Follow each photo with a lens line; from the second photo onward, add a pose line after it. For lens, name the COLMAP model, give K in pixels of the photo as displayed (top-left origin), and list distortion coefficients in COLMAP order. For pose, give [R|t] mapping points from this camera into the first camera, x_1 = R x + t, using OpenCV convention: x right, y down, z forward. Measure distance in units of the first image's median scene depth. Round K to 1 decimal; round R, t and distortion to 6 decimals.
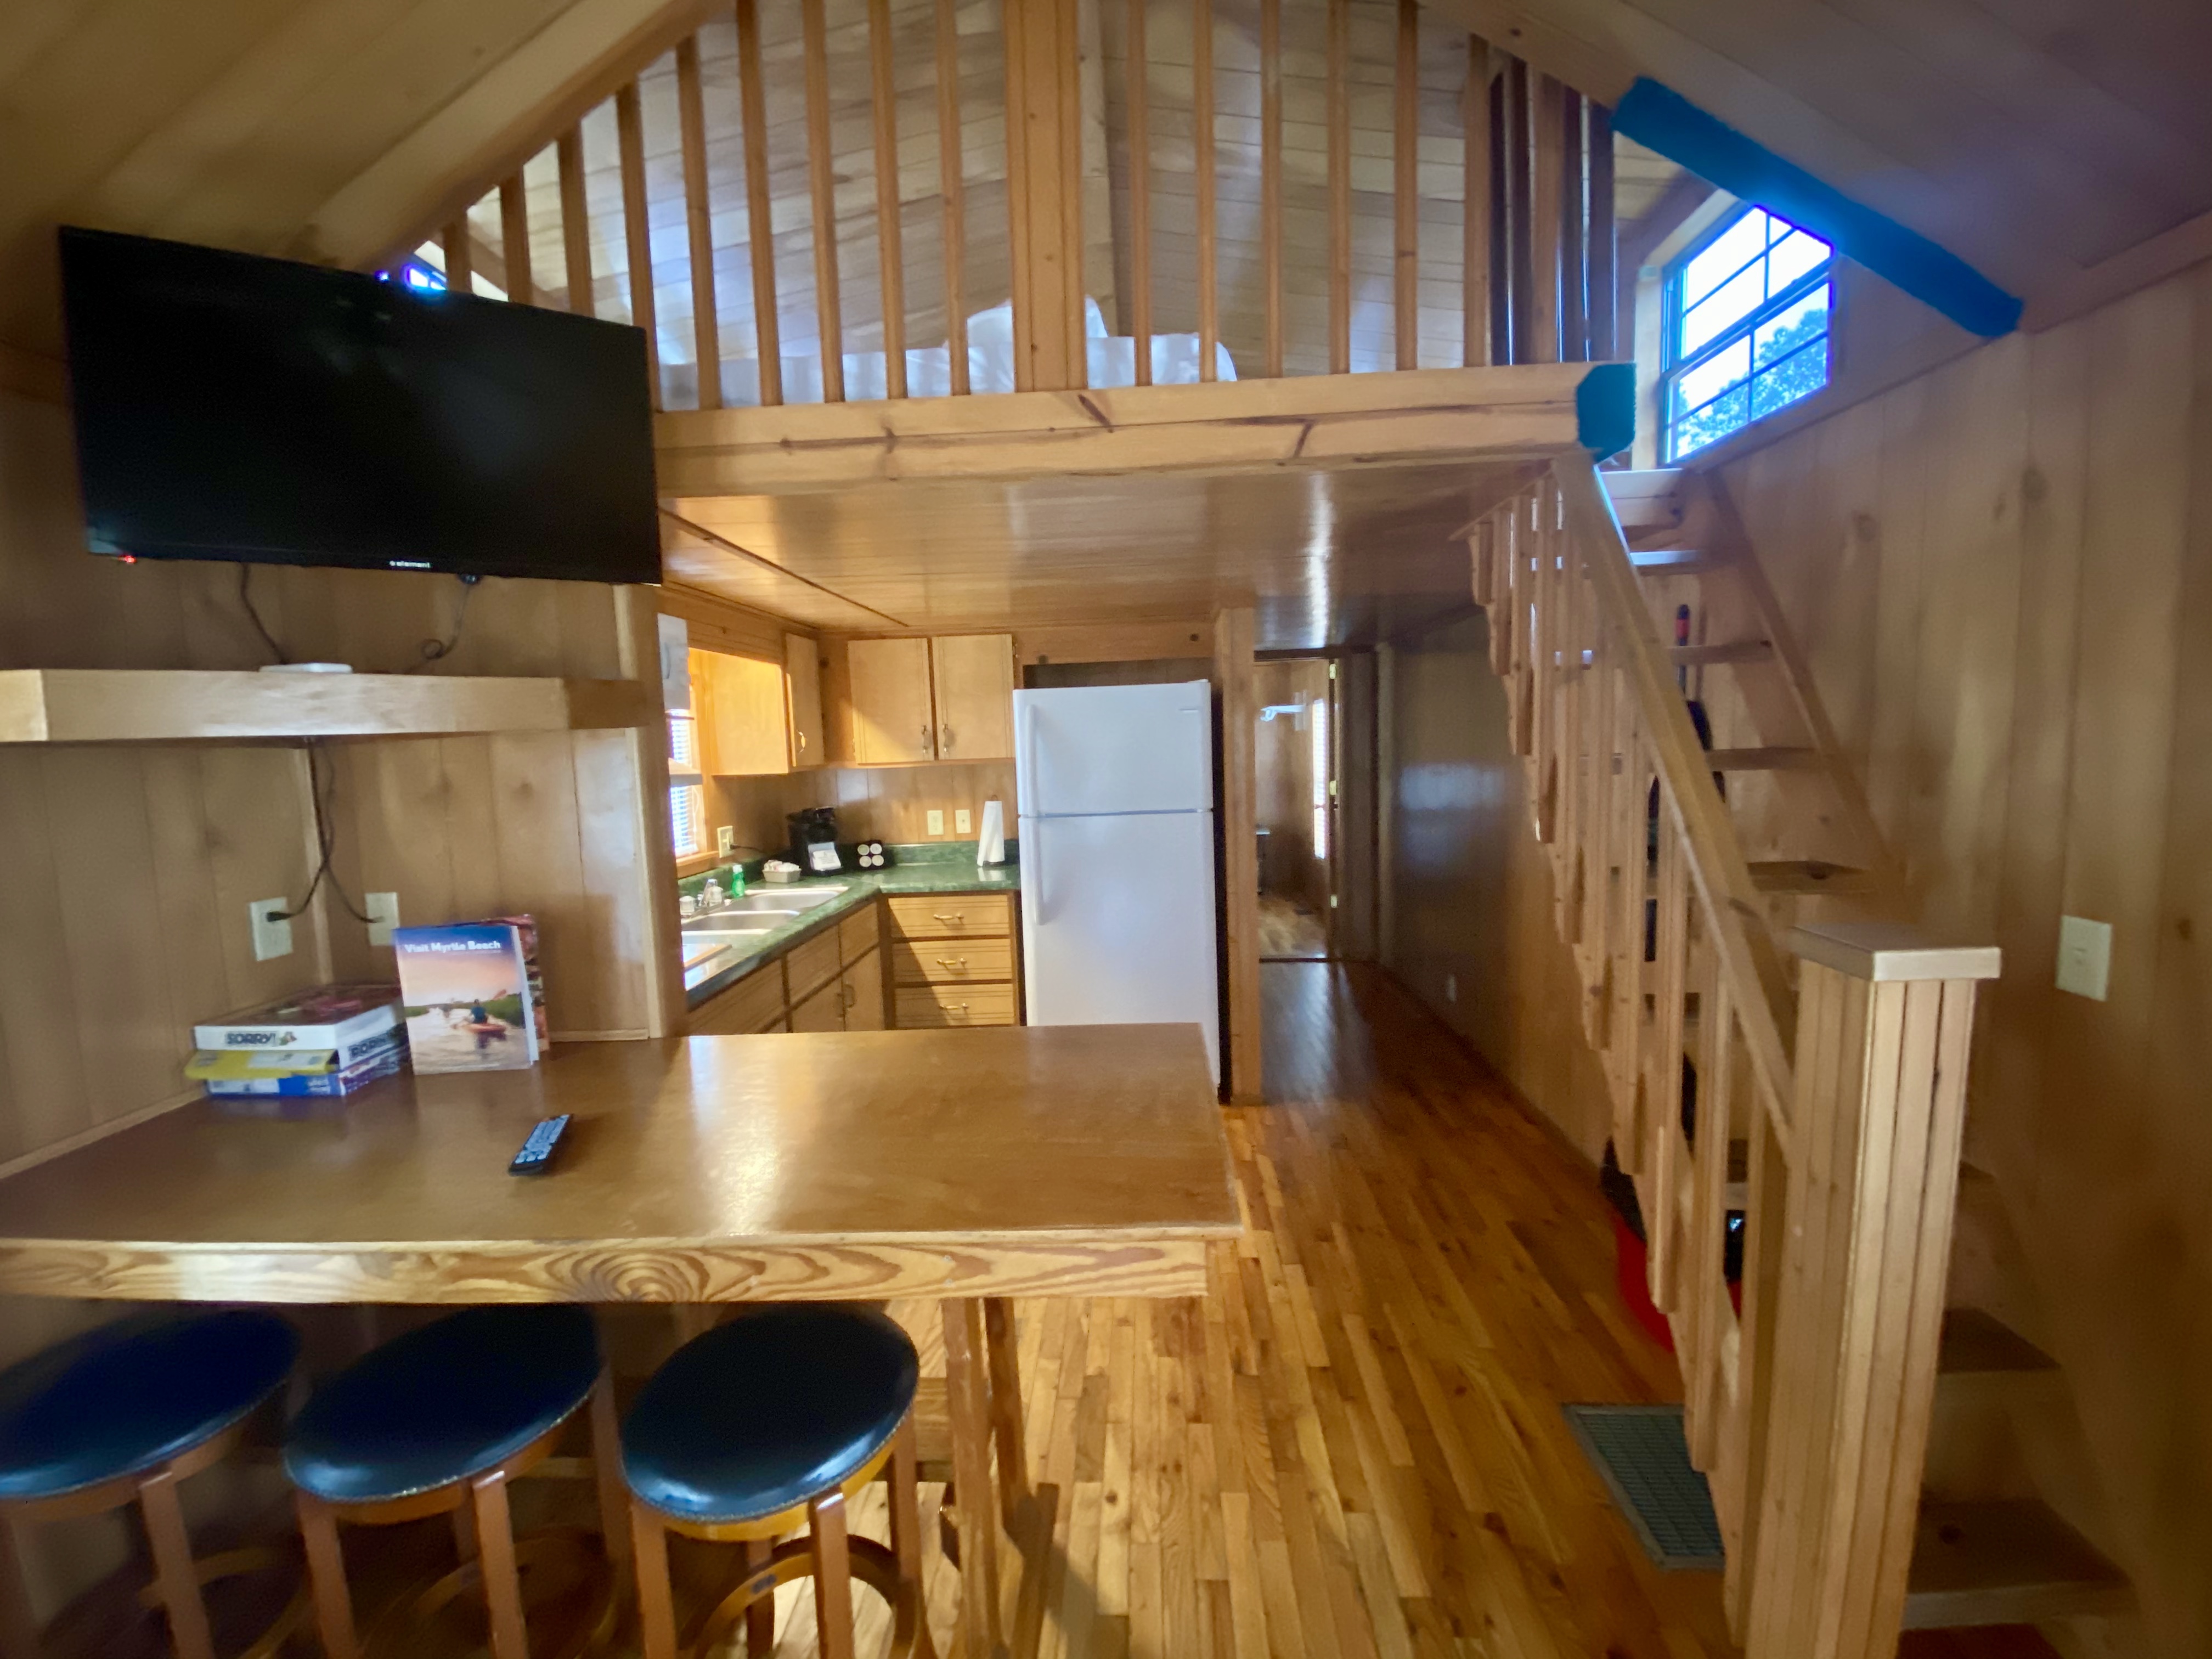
lens RADIAL K [[888.1, 0, 1109.2], [0, 888.1, 833.4], [0, 0, 1]] dist [0.000422, -0.000311]
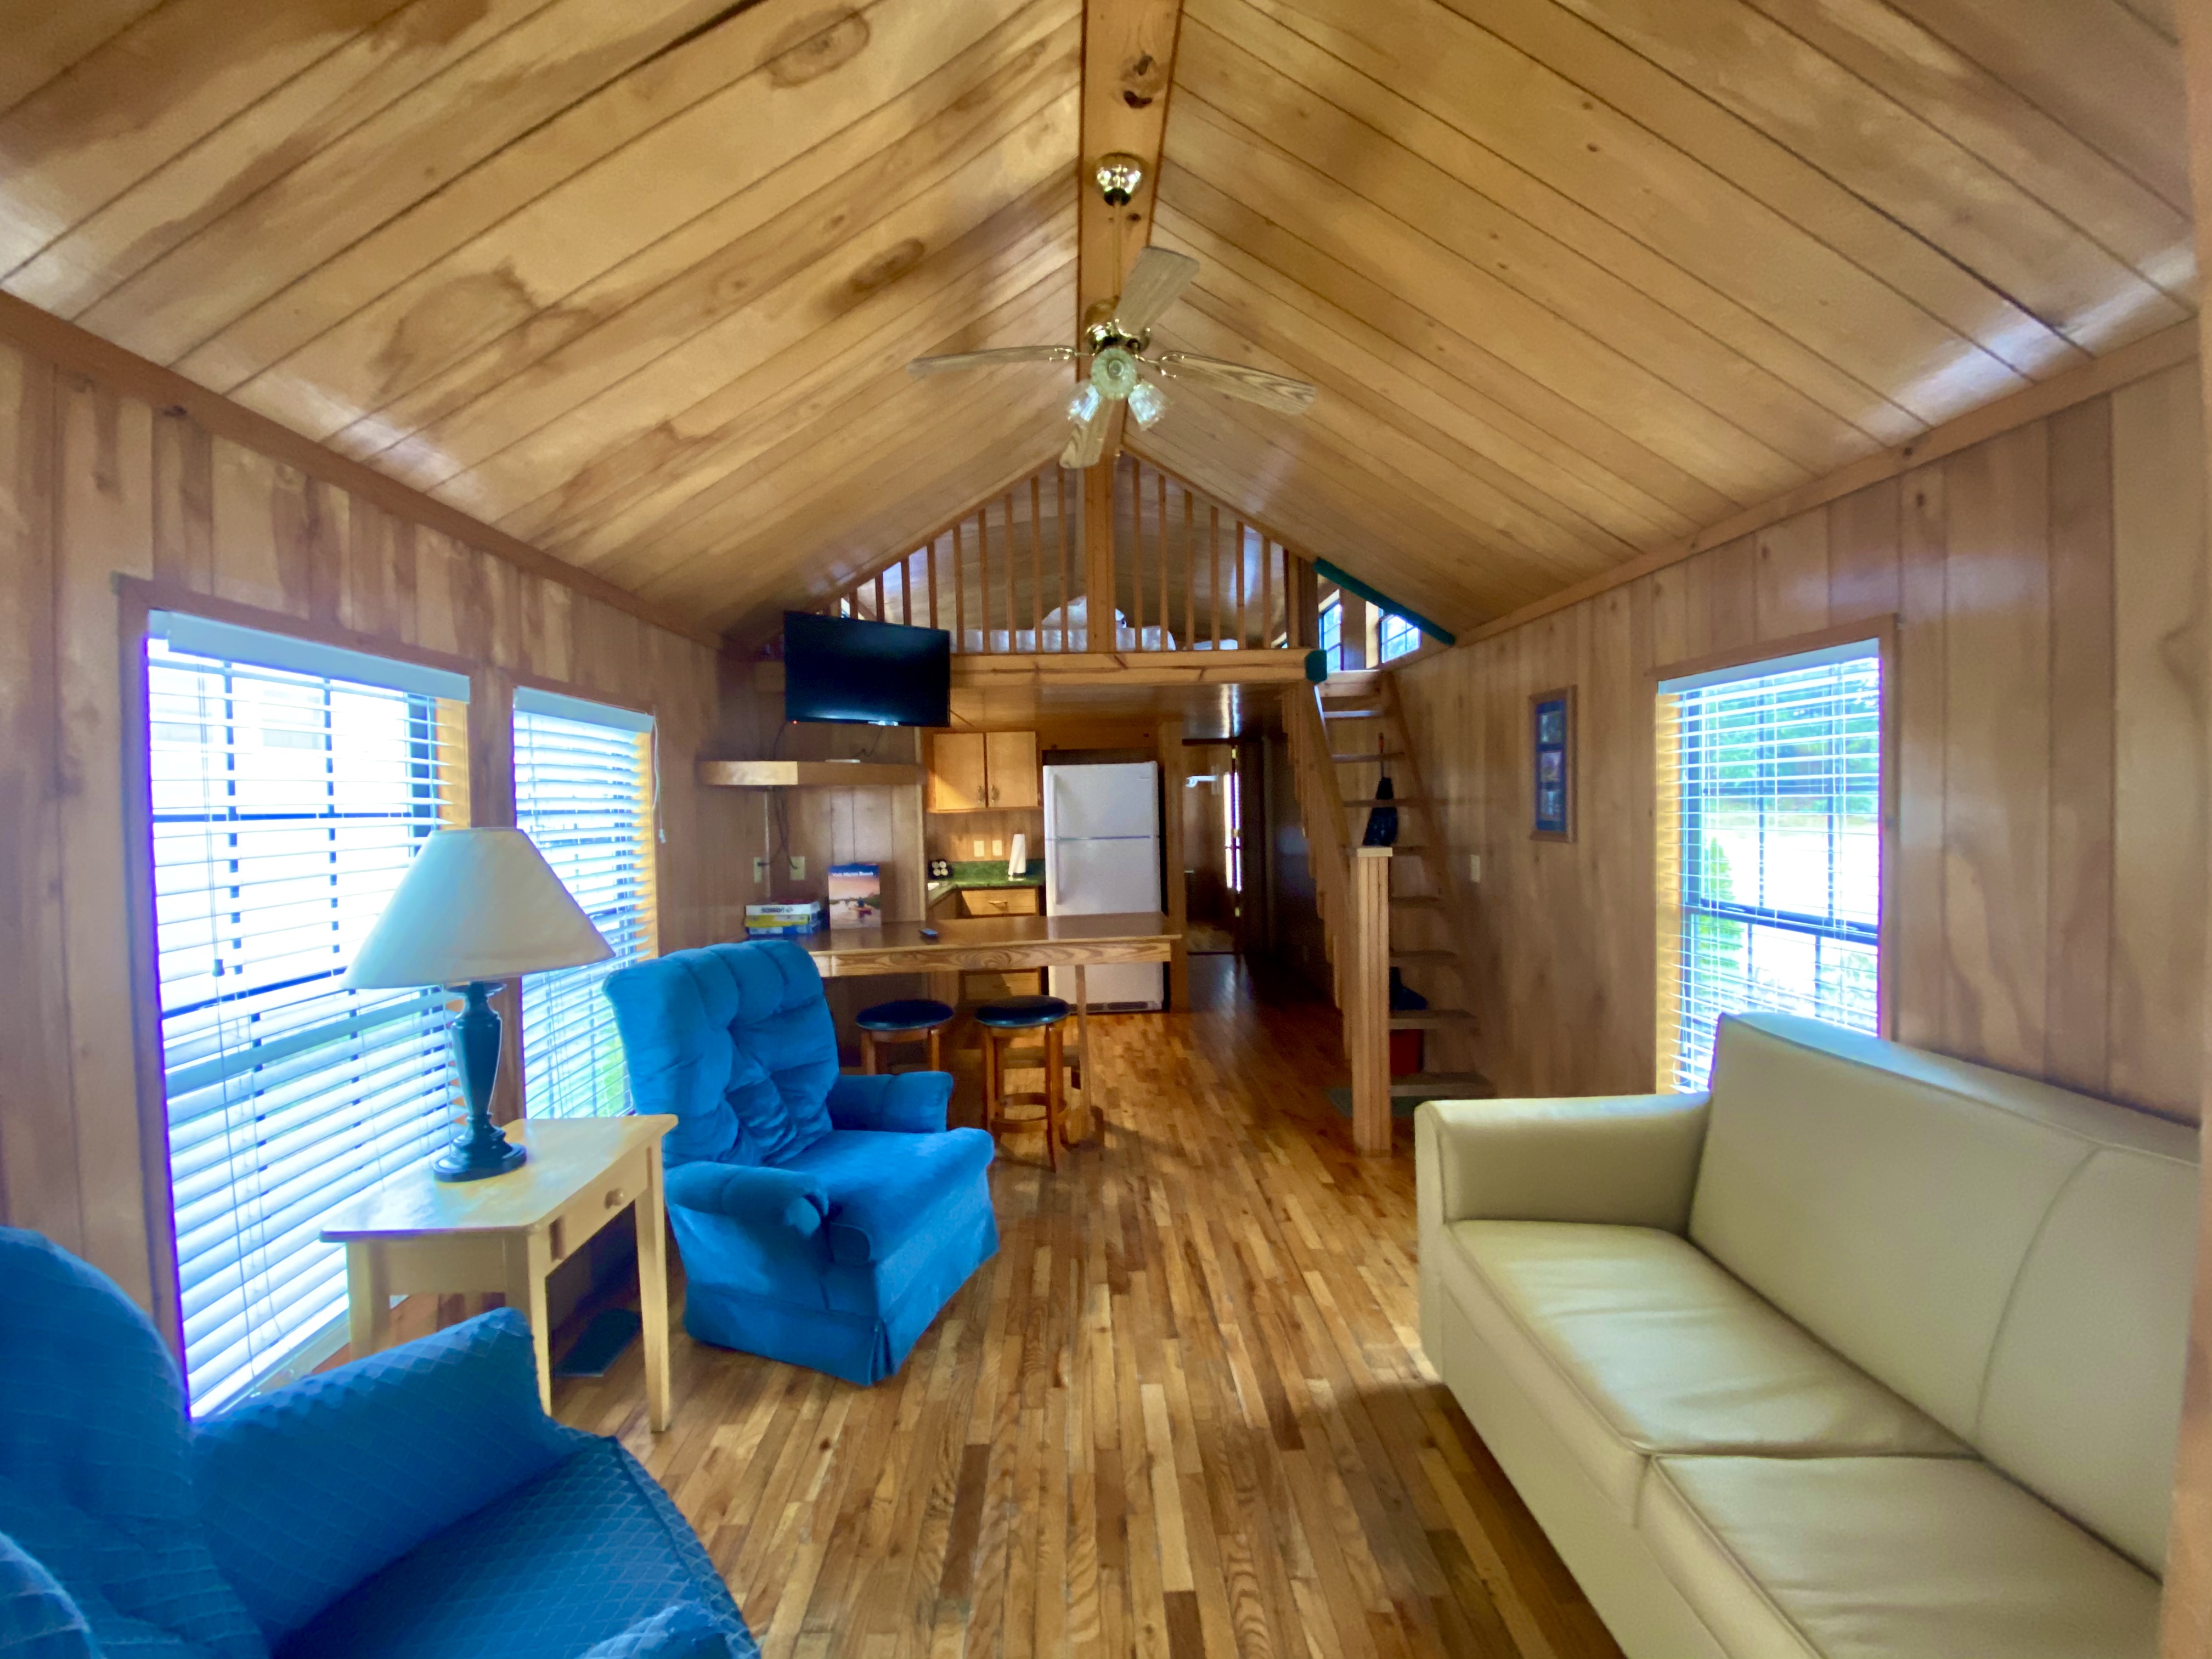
lens RADIAL K [[888.1, 0, 1109.9], [0, 888.1, 826.3], [0, 0, 1]] dist [0.000422, -0.000311]
pose [[0.996652, 0.007161, 0.081450, -0.110126], [-0.000433, 0.996606, -0.082320, 0.088258], [-0.081763, 0.082009, 0.993272, -0.650641]]
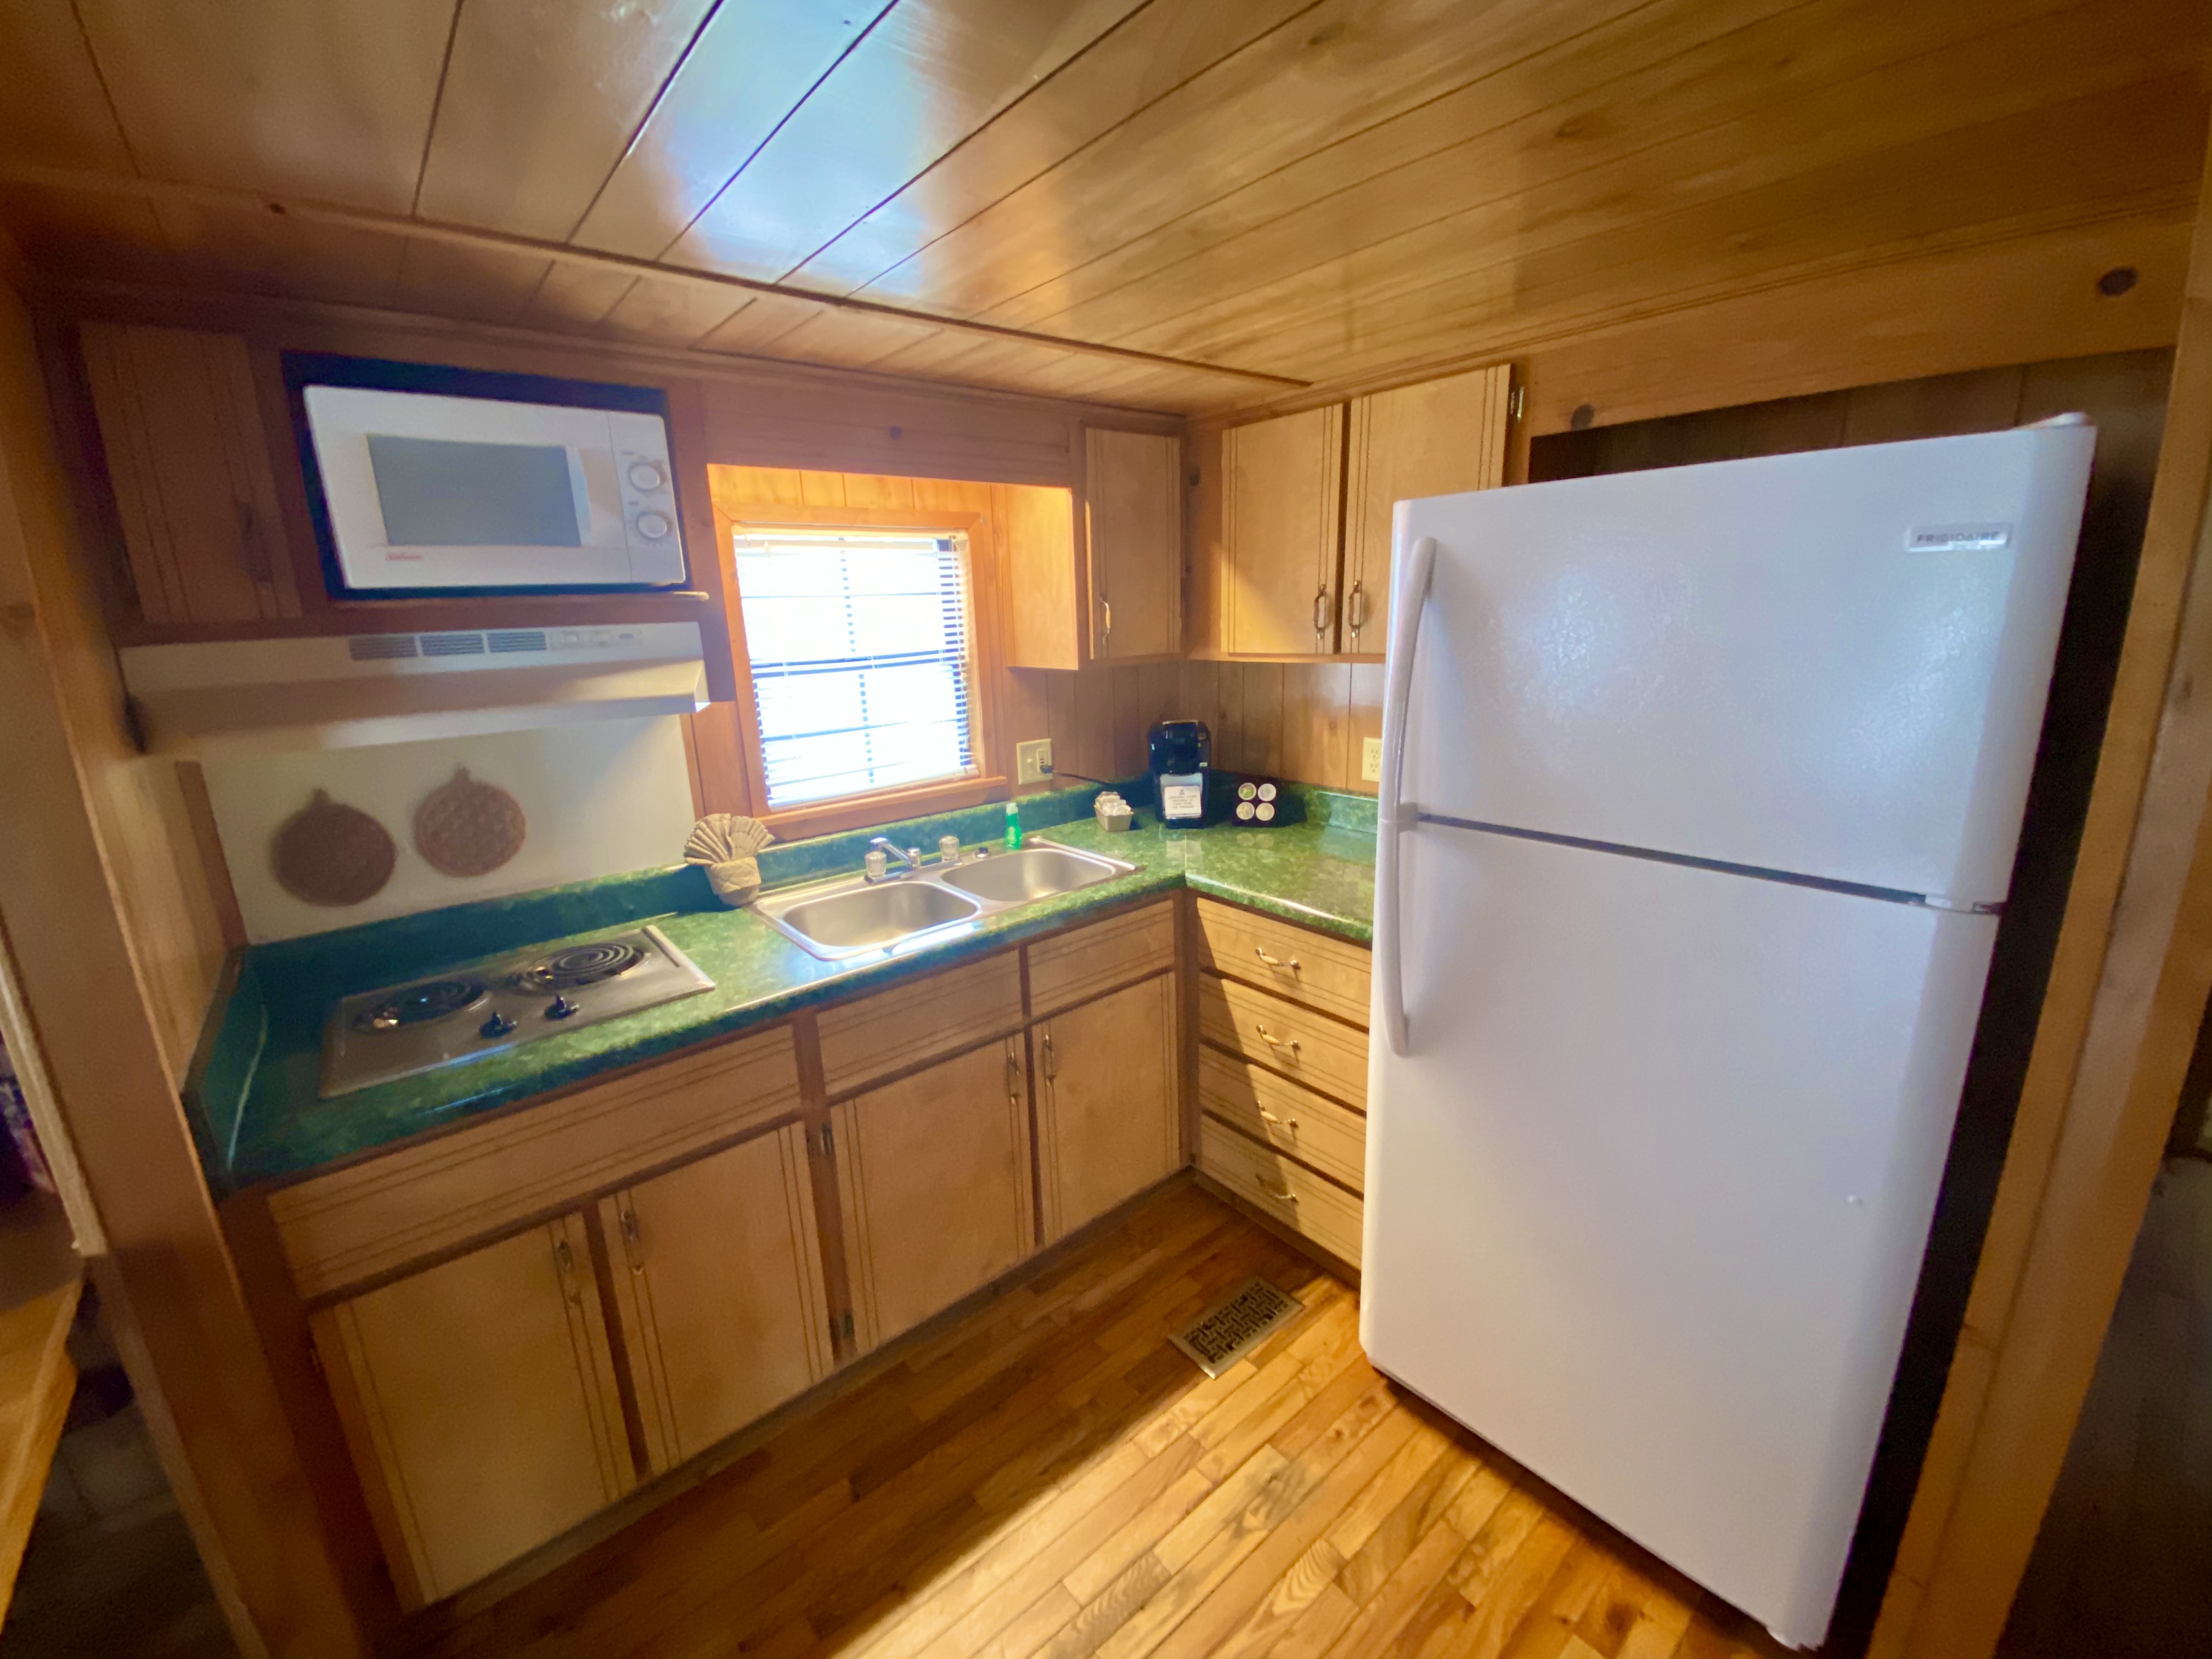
lens RADIAL K [[888.1, 0, 1088.1], [0, 888.1, 832.6], [0, 0, 1]] dist [0.000422, -0.000311]
pose [[0.671356, 0.188365, -0.716798, 0.109207], [-0.060820, 0.977903, 0.200015, -0.078648], [0.738635, -0.090685, 0.667978, 0.561147]]
